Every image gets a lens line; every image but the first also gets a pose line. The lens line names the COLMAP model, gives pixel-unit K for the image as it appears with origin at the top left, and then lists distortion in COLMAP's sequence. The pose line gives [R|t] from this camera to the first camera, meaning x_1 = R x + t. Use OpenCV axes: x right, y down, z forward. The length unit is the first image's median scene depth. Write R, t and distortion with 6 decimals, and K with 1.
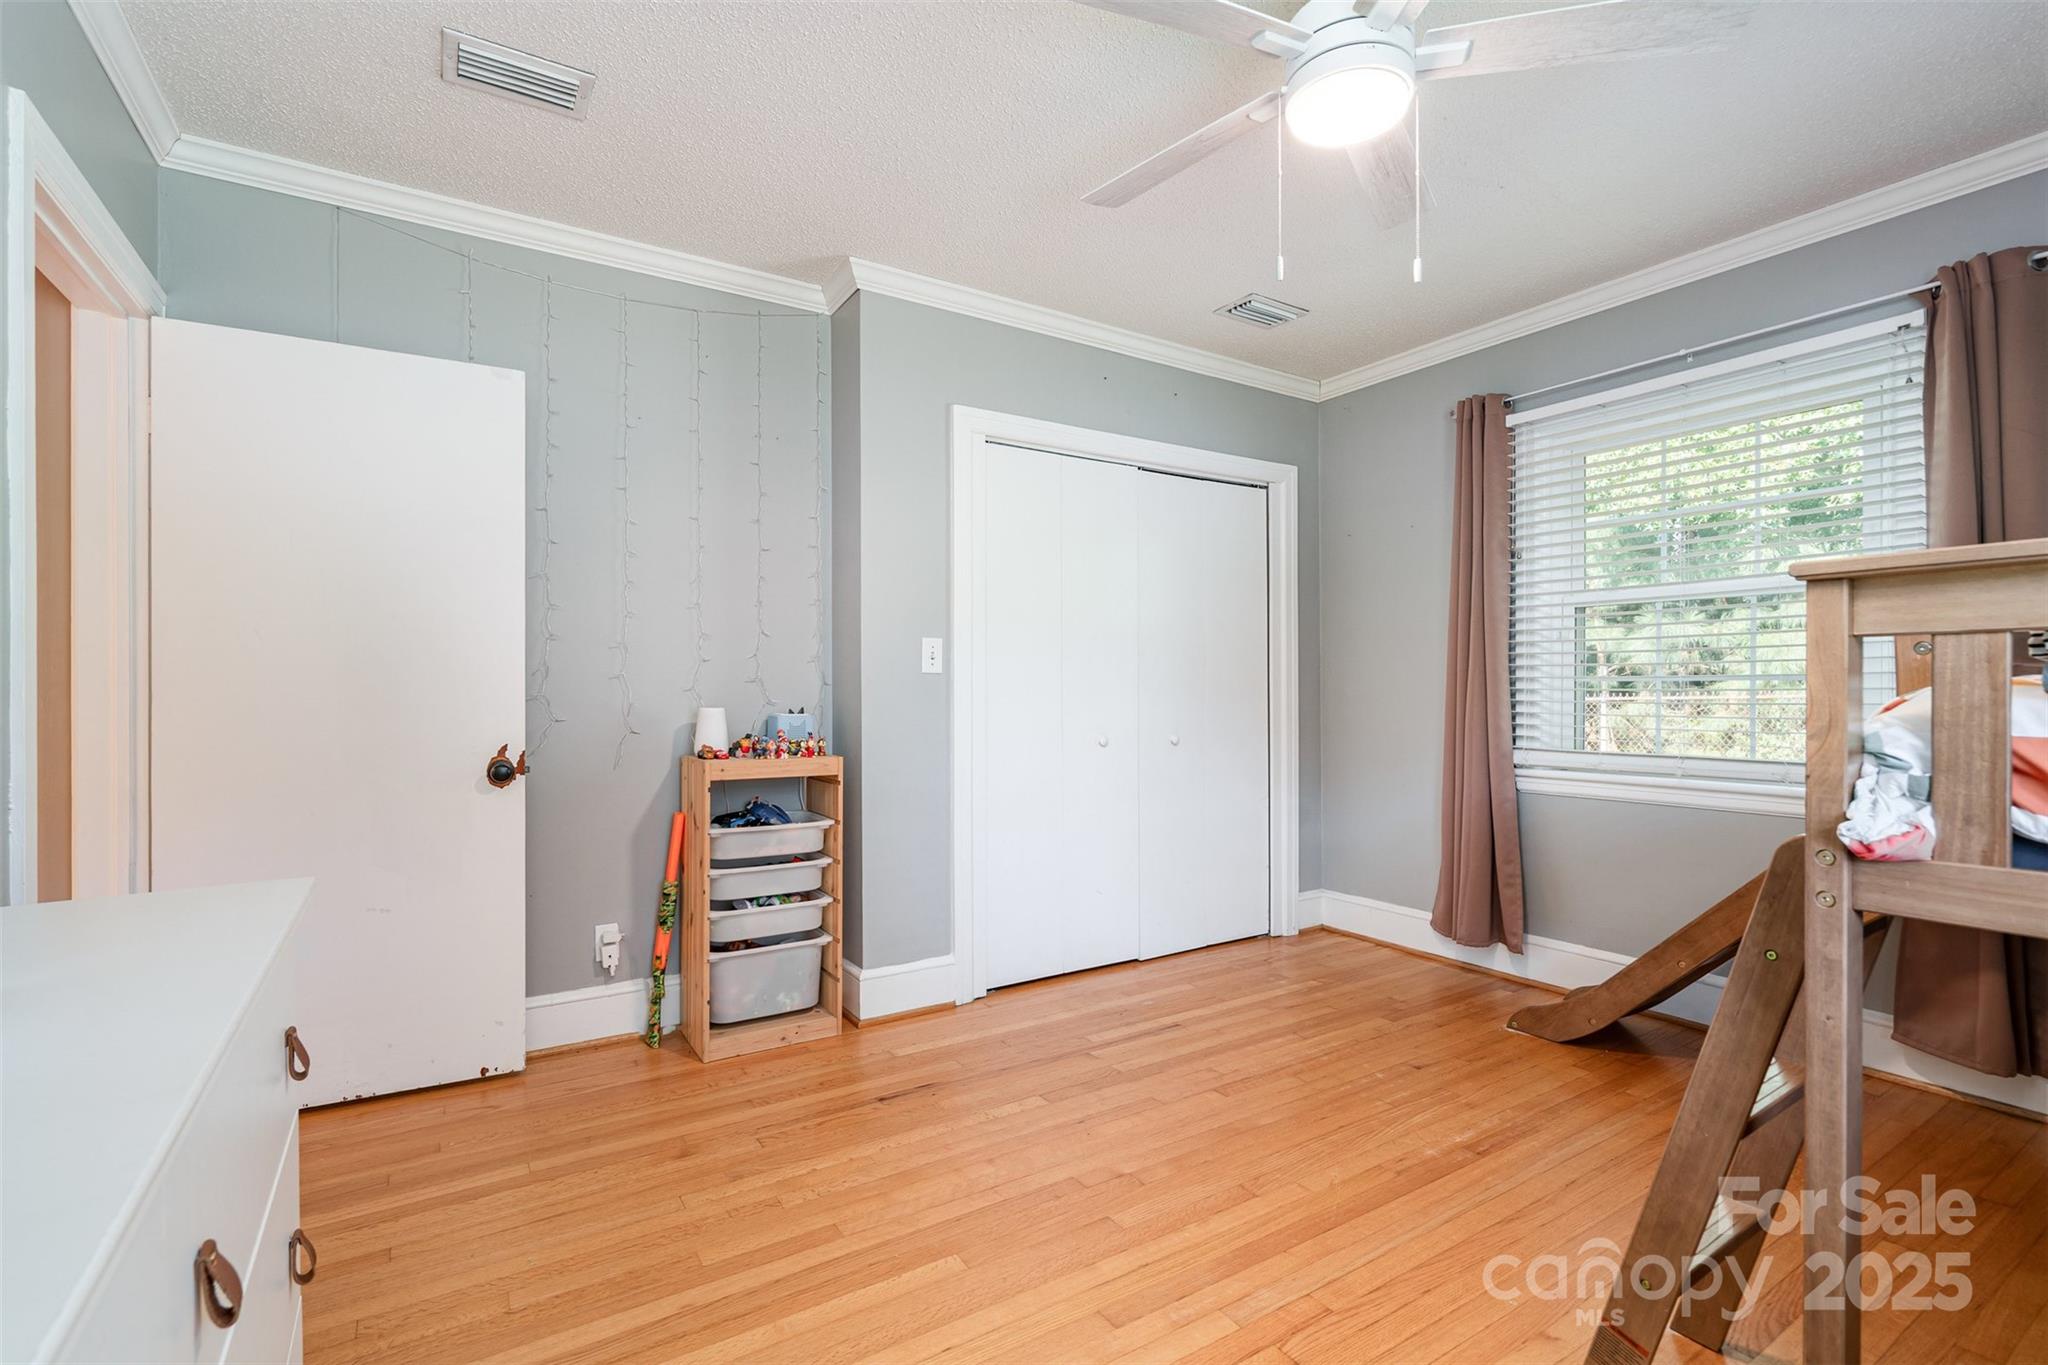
lens RADIAL K [[928.9, 0, 1022.1], [0, 928.9, 683.1], [0, 0, 1]] dist [-0.002022, 0.001792]
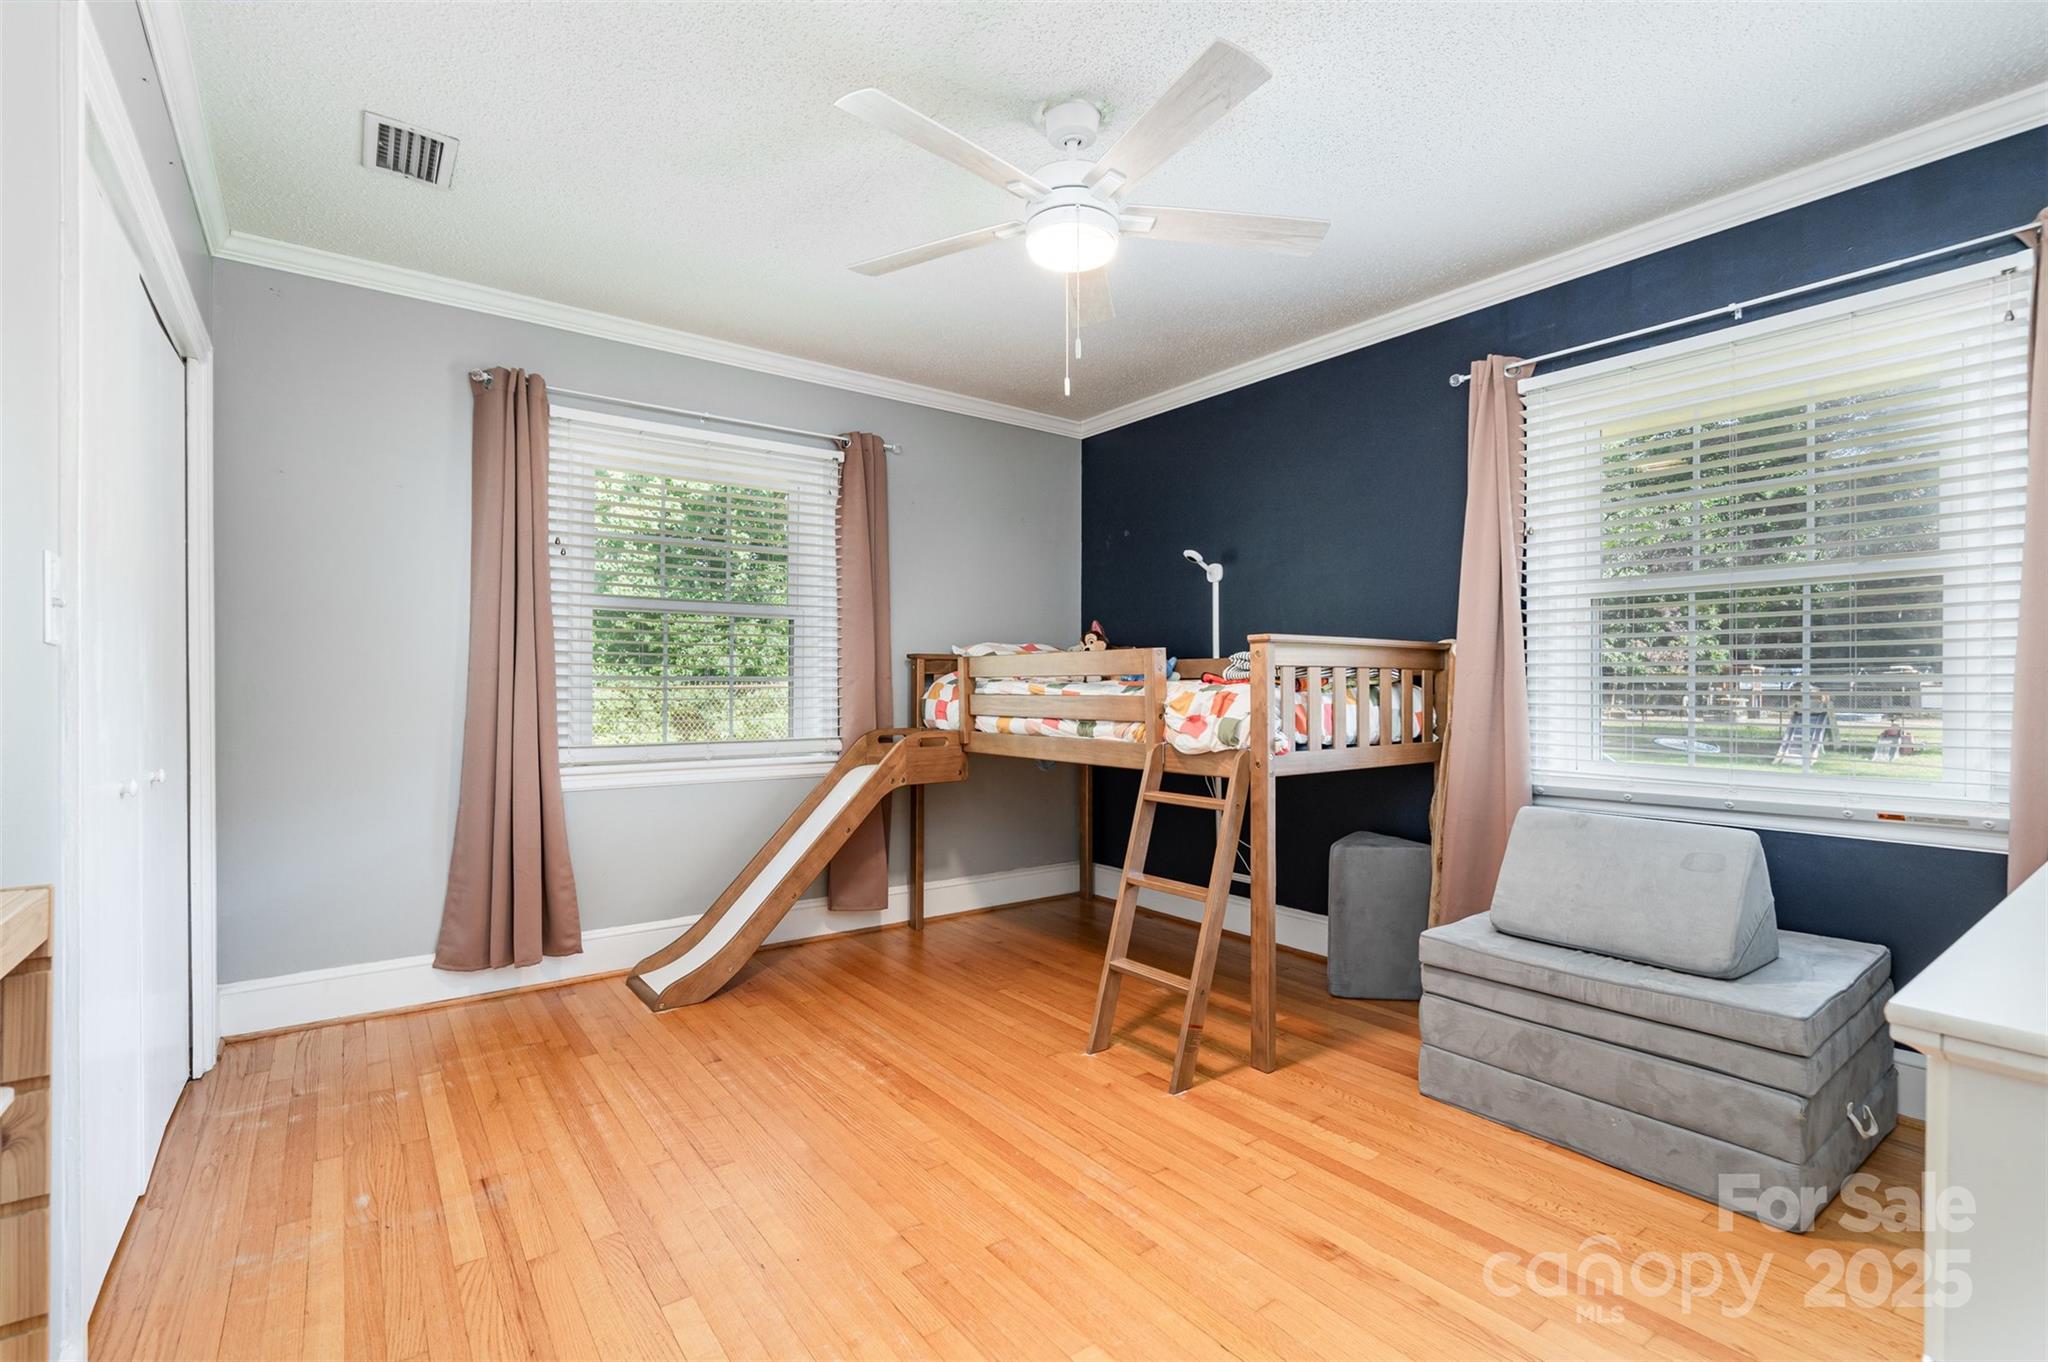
lens RADIAL K [[928.9, 0, 1023.1], [0, 928.9, 686.0], [0, 0, 1]] dist [-0.002022, 0.001792]
pose [[-0.049164, -0.003157, 0.998786, -0.534060], [-0.002711, 0.999992, 0.003027, -0.001098], [-0.998787, -0.002559, -0.049172, 0.627916]]
